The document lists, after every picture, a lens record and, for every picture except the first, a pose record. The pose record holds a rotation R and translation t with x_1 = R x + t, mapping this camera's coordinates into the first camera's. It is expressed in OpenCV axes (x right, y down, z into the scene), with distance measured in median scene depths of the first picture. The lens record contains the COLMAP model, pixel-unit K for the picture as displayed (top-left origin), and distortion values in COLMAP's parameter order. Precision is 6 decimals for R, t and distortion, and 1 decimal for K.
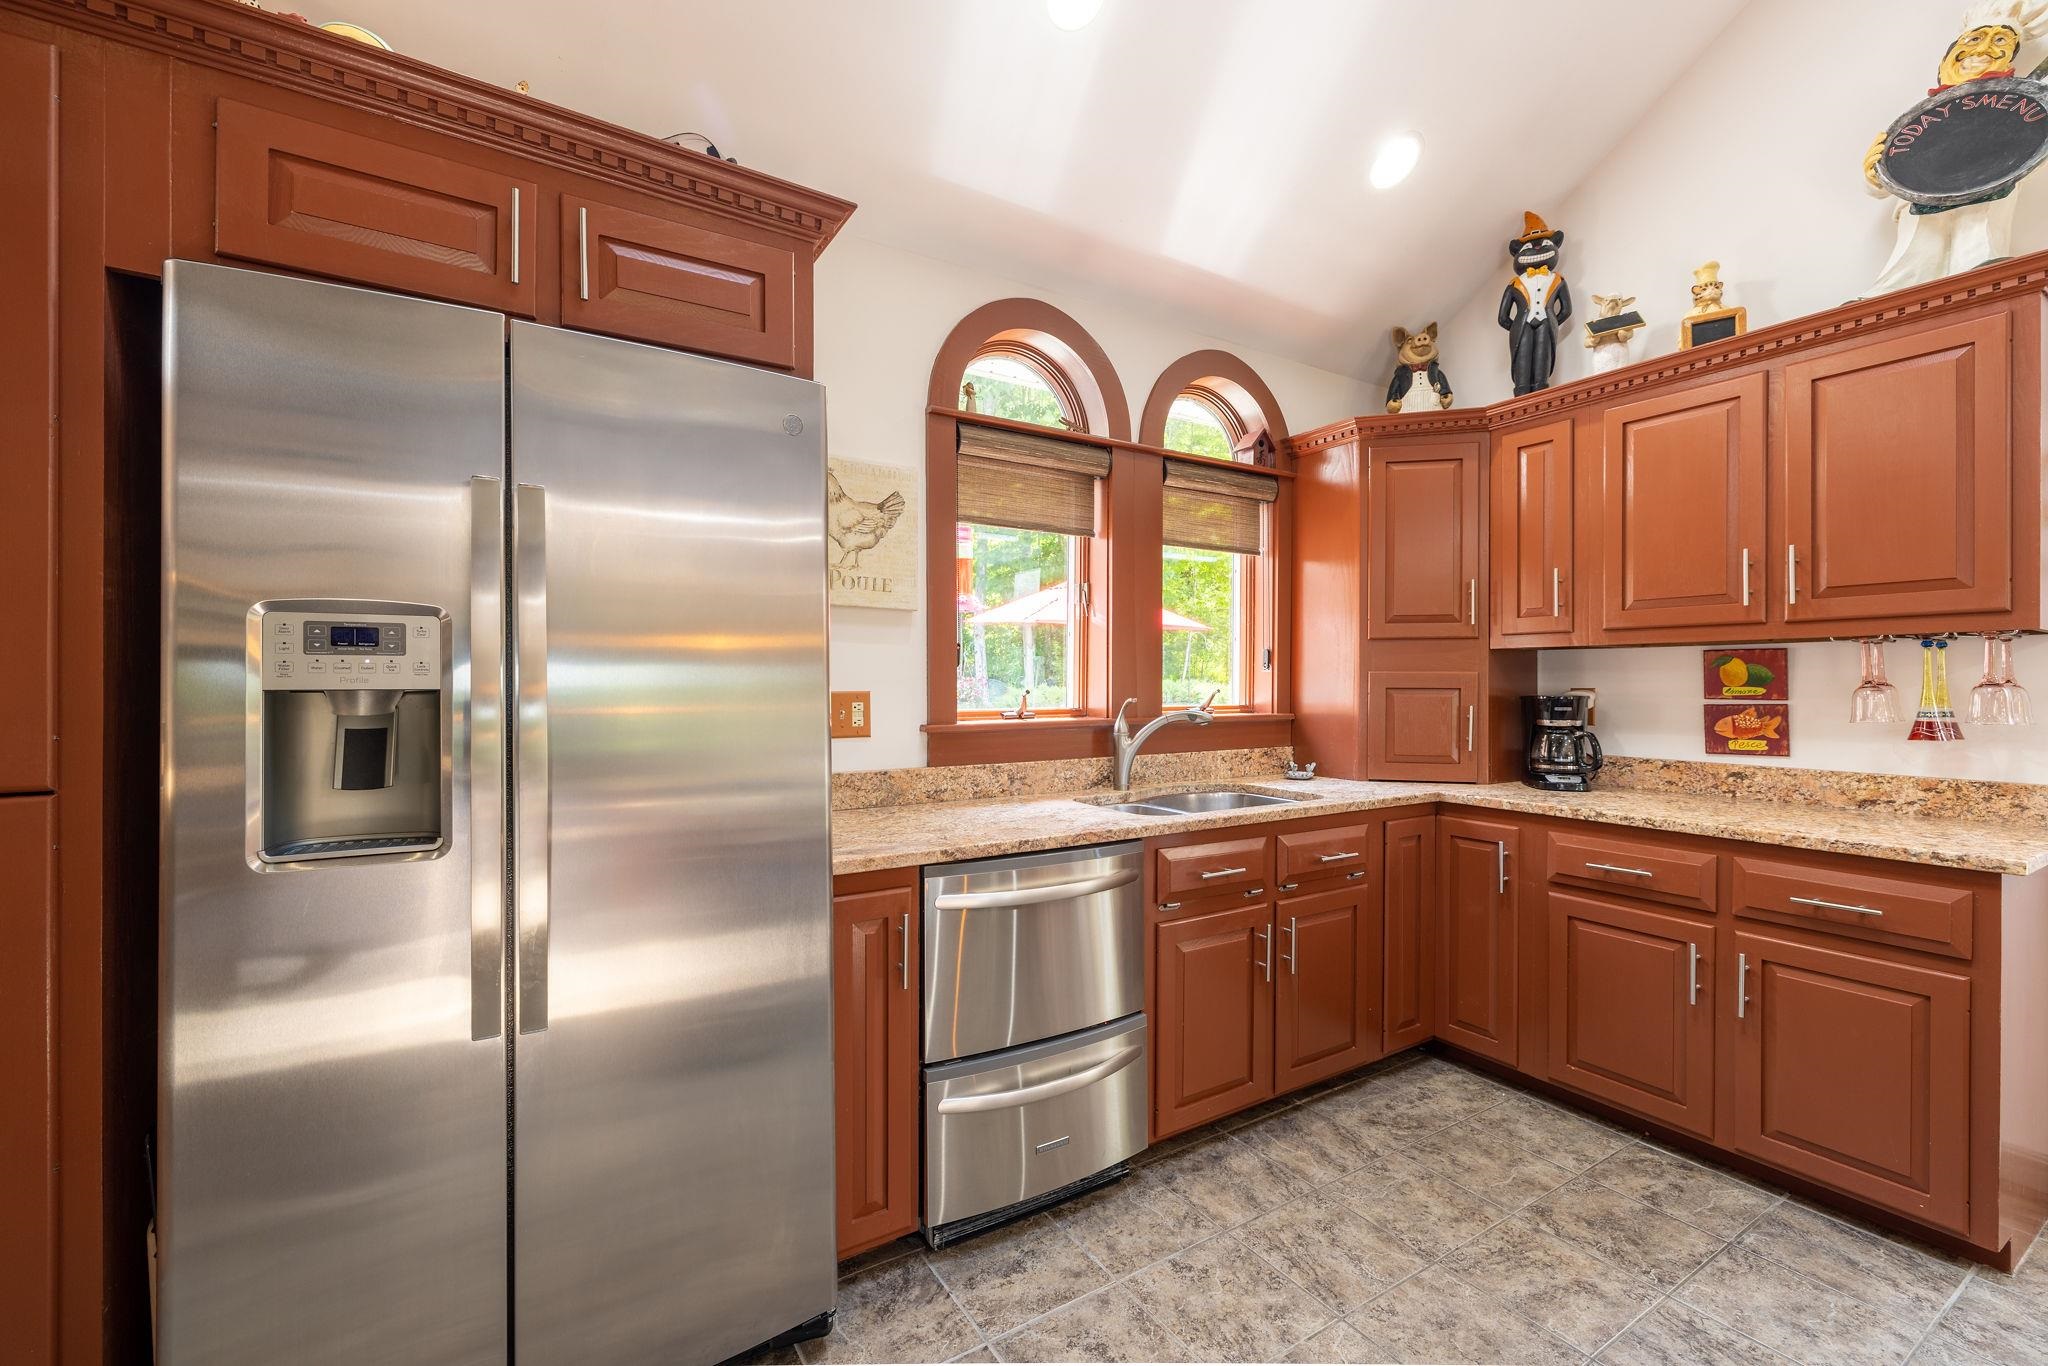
lens RADIAL K [[869.1, 0, 1025.2], [0, 869.1, 686.2], [0, 0, 1]] dist [-0.000767, 0.000217]
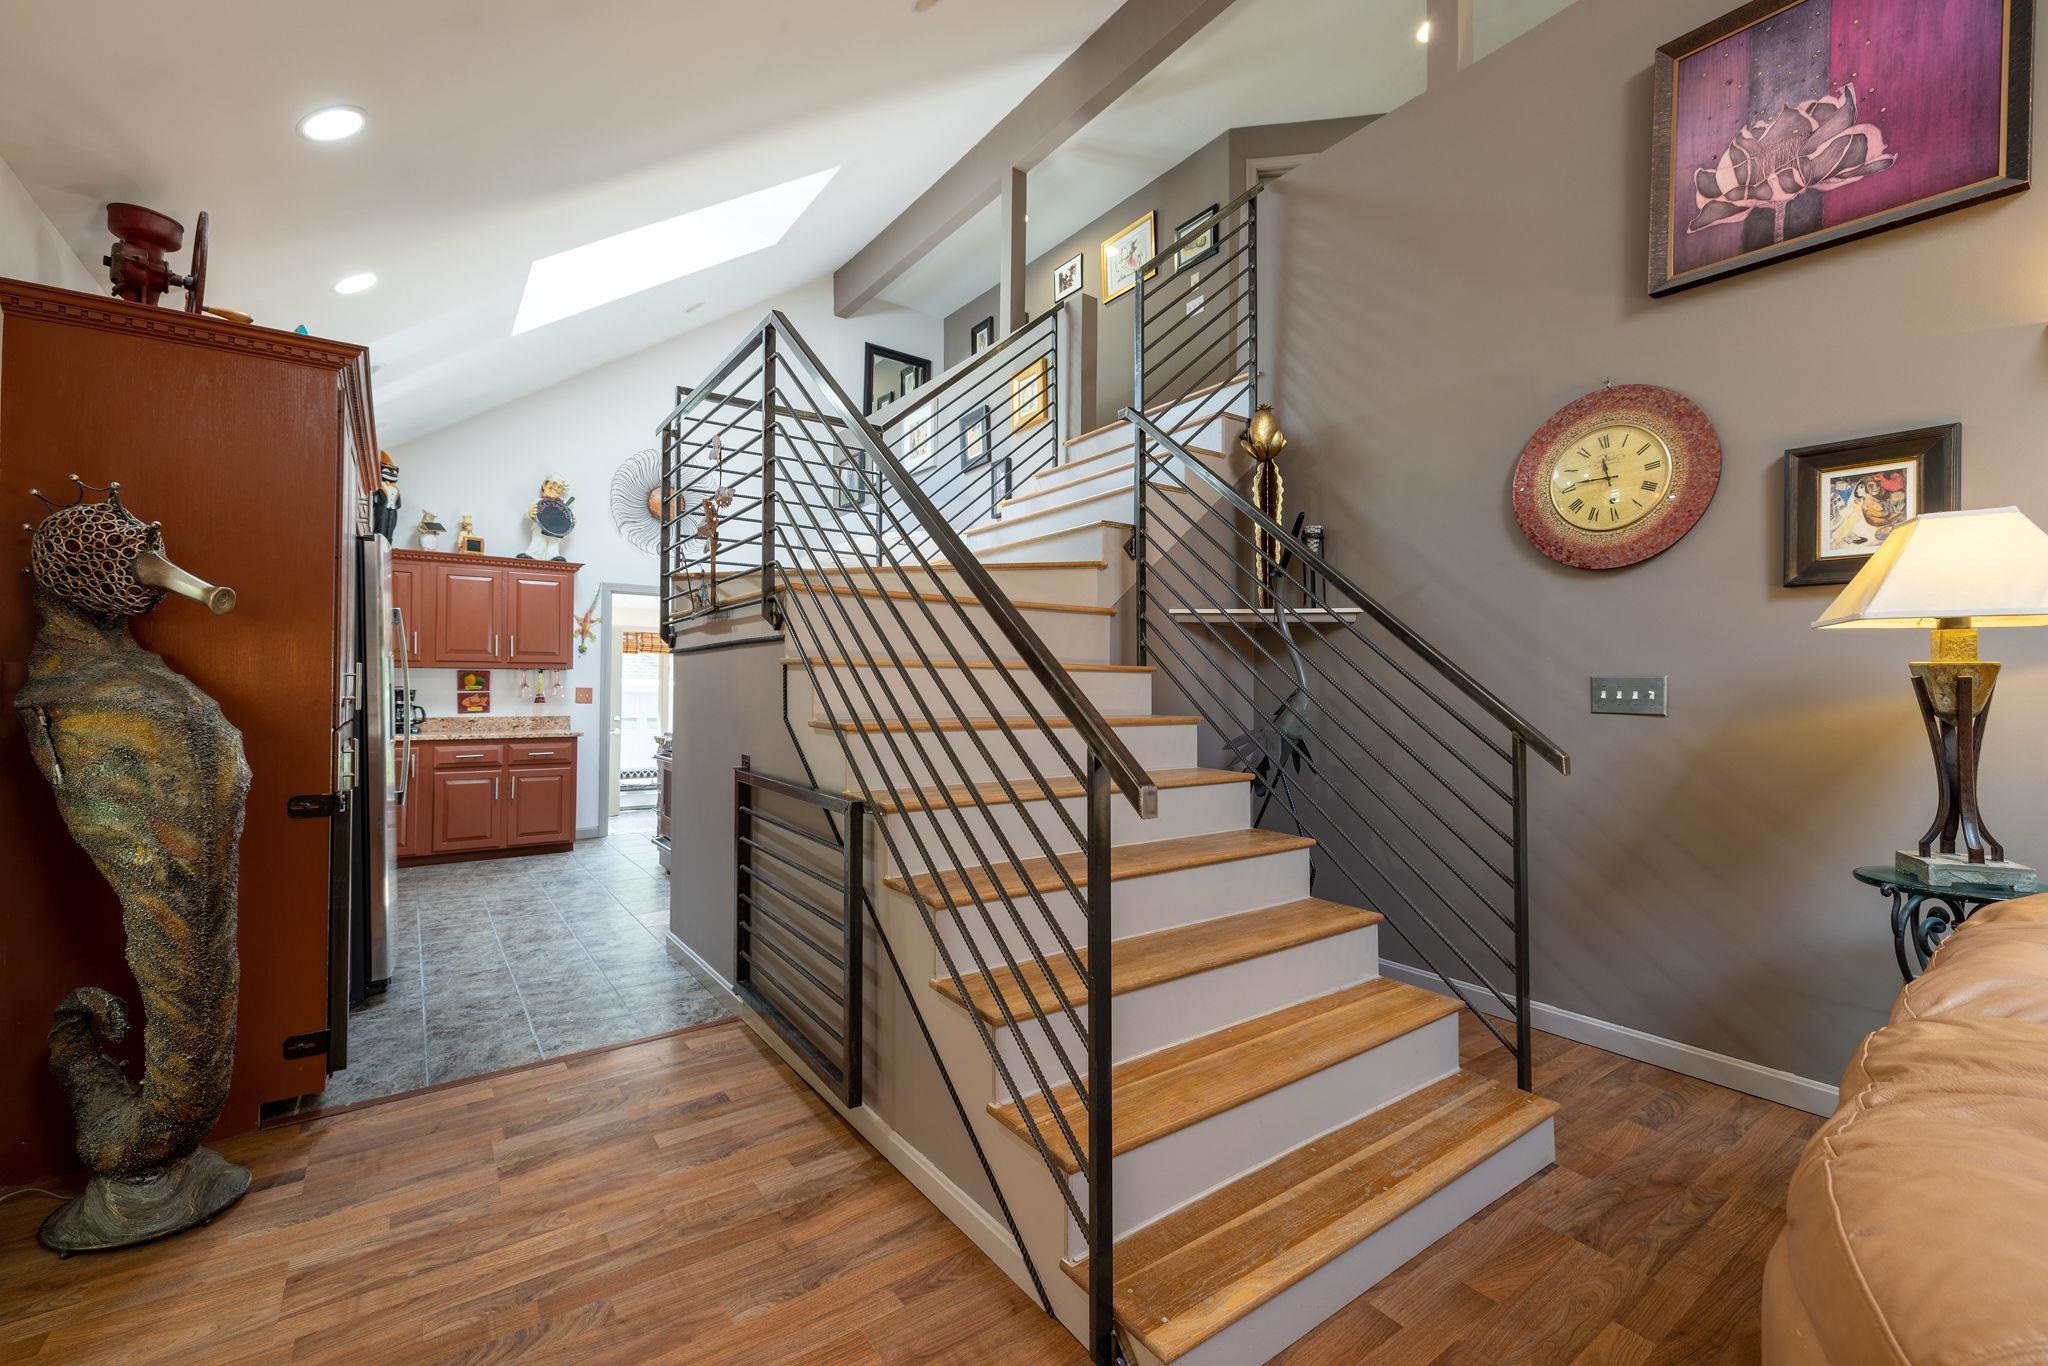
lens RADIAL K [[869.1, 0, 1024.3], [0, 869.1, 674.9], [0, 0, 1]] dist [-0.000767, 0.000217]
pose [[-0.072643, 0.018989, 0.997177, -2.003538], [0.004801, 0.999814, -0.018690, 0.026481], [-0.997346, 0.003430, -0.072720, -0.450305]]
